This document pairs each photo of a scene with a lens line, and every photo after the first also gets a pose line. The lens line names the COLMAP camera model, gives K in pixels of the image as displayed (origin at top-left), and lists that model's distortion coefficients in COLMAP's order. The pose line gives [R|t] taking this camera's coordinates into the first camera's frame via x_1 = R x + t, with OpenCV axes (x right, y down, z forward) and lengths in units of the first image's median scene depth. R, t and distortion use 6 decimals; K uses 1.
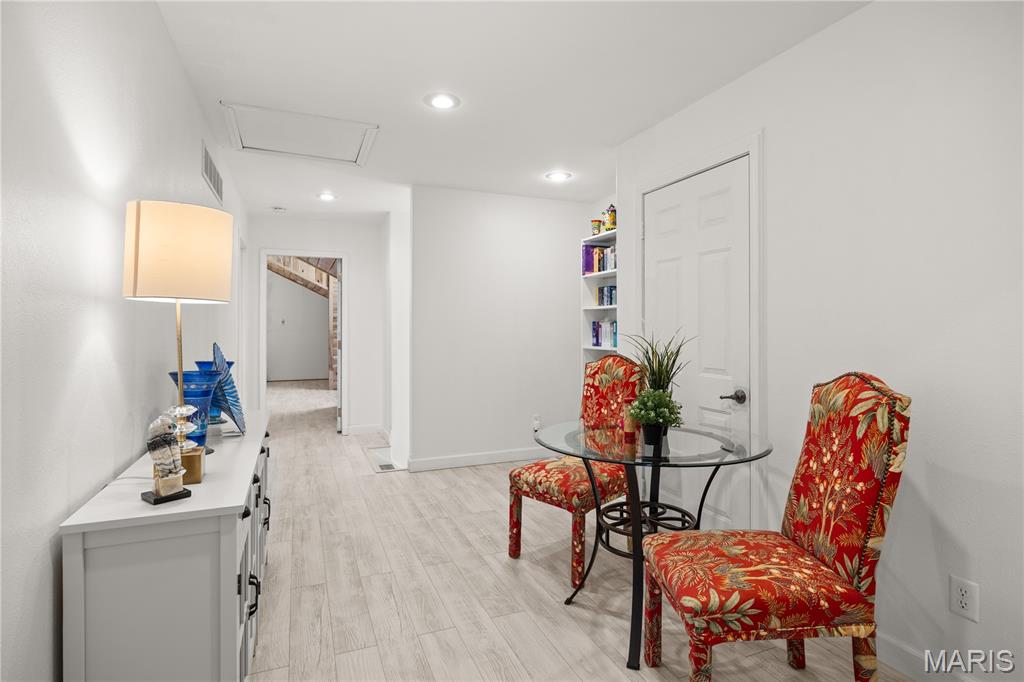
lens RADIAL K [[519.4, 0, 514.0], [0, 519.4, 336.9], [0, 0, 1]] dist [-0.019806, -0.000250]
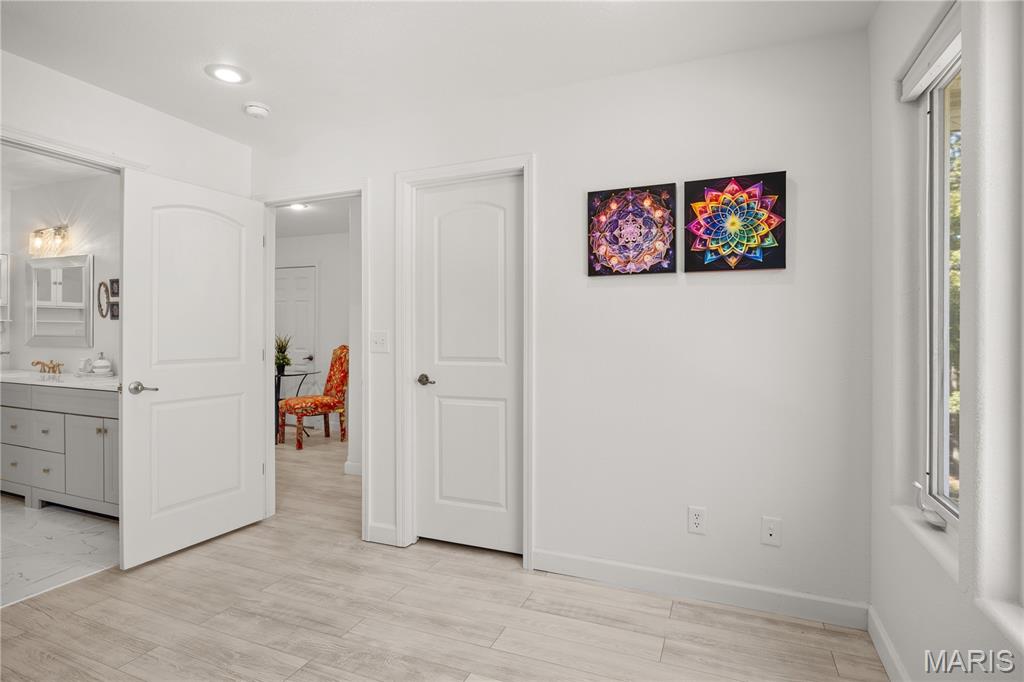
lens RADIAL K [[519.4, 0, 513.4], [0, 519.4, 337.9], [0, 0, 1]] dist [-0.019806, -0.000250]
pose [[0.708674, 0.004260, 0.705523, -1.075928], [-0.008340, 0.999962, 0.002339, 0.001187], [-0.705487, -0.007542, 0.708683, -2.479286]]
